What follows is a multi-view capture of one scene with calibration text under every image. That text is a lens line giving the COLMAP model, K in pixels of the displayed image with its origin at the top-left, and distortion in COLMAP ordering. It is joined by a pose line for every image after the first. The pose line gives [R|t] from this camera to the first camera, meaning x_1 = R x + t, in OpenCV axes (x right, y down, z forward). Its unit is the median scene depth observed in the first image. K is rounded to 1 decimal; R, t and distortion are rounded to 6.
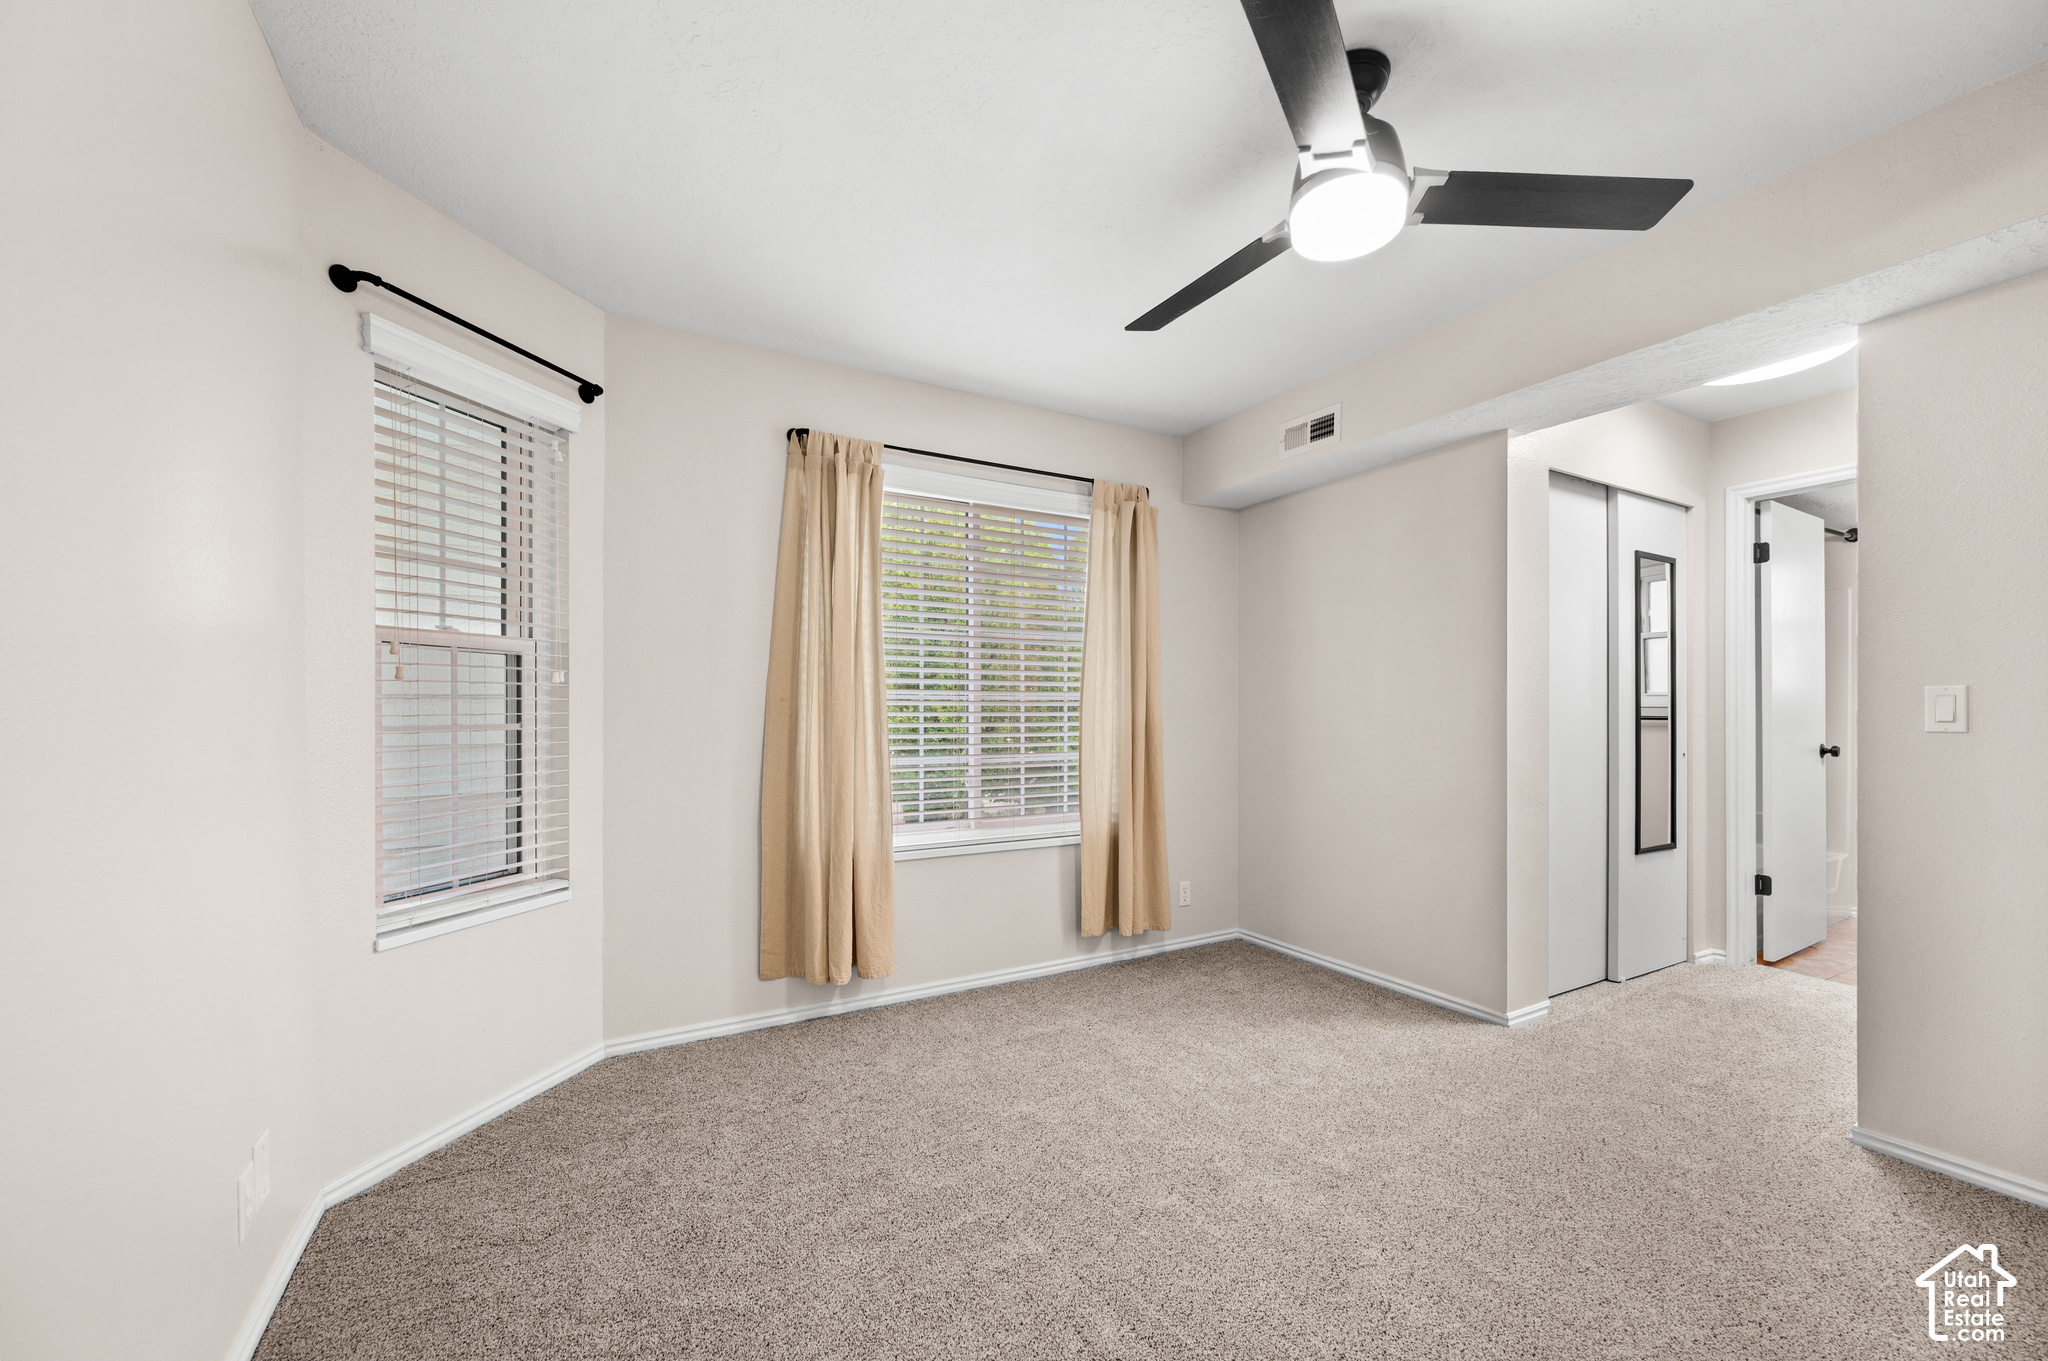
lens RADIAL K [[815.7, 0, 1044.4], [0, 815.7, 717.8], [0, 0, 1]] dist [-0.002663, -0.000425]
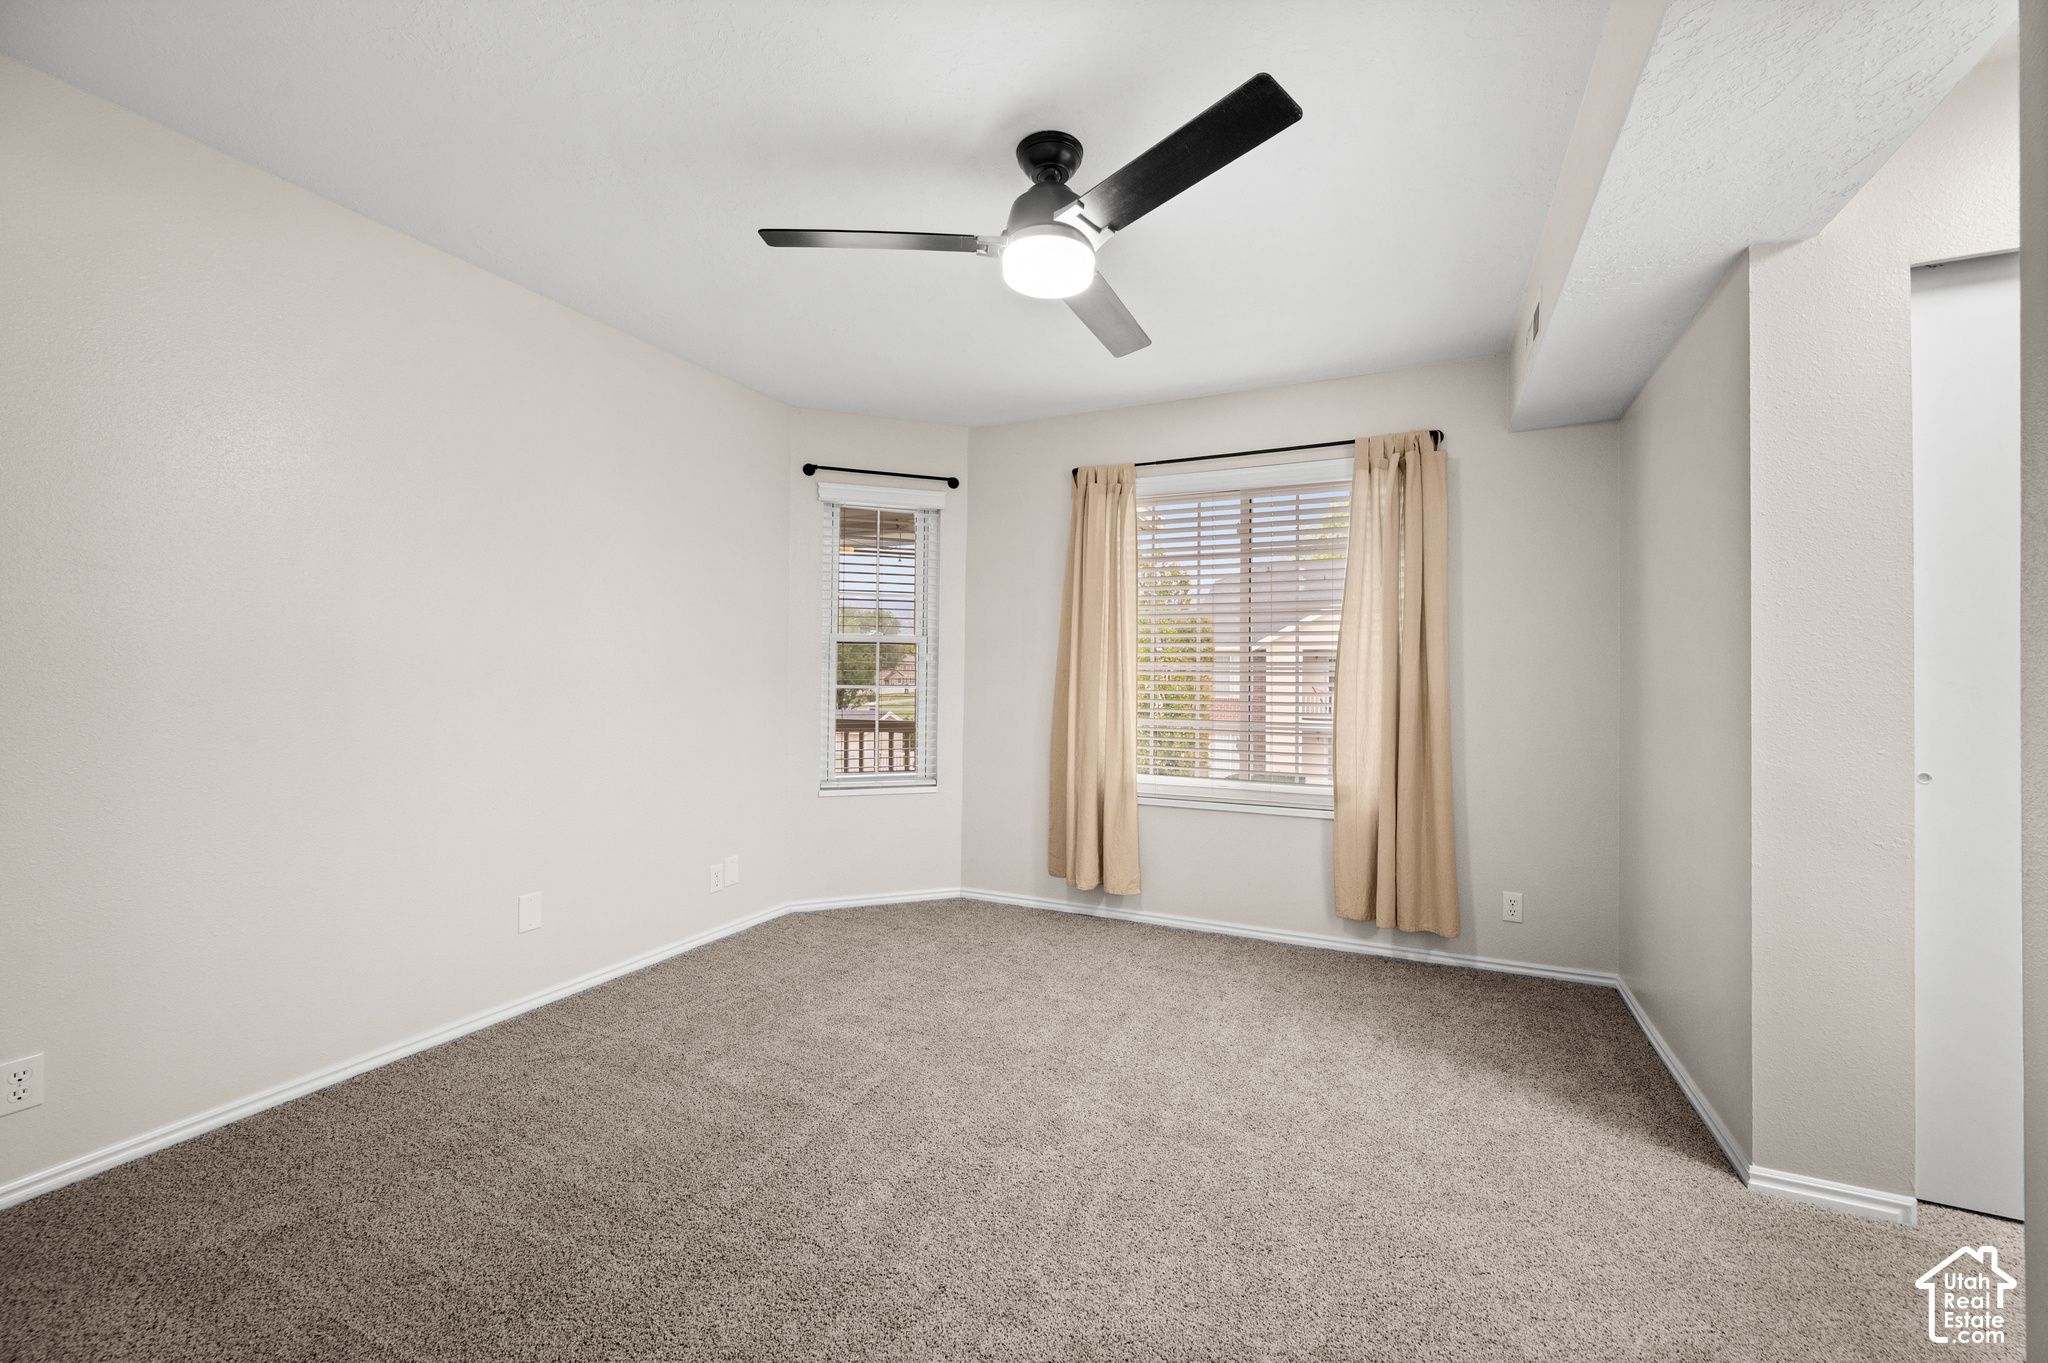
lens RADIAL K [[815.7, 0, 1027.3], [0, 815.7, 674.3], [0, 0, 1]] dist [-0.002663, -0.000425]
pose [[0.573629, 0.000323, -0.819115, 0.730296], [-0.015441, 0.999826, -0.010420, -0.001675], [0.818970, 0.018625, 0.573534, 0.167366]]
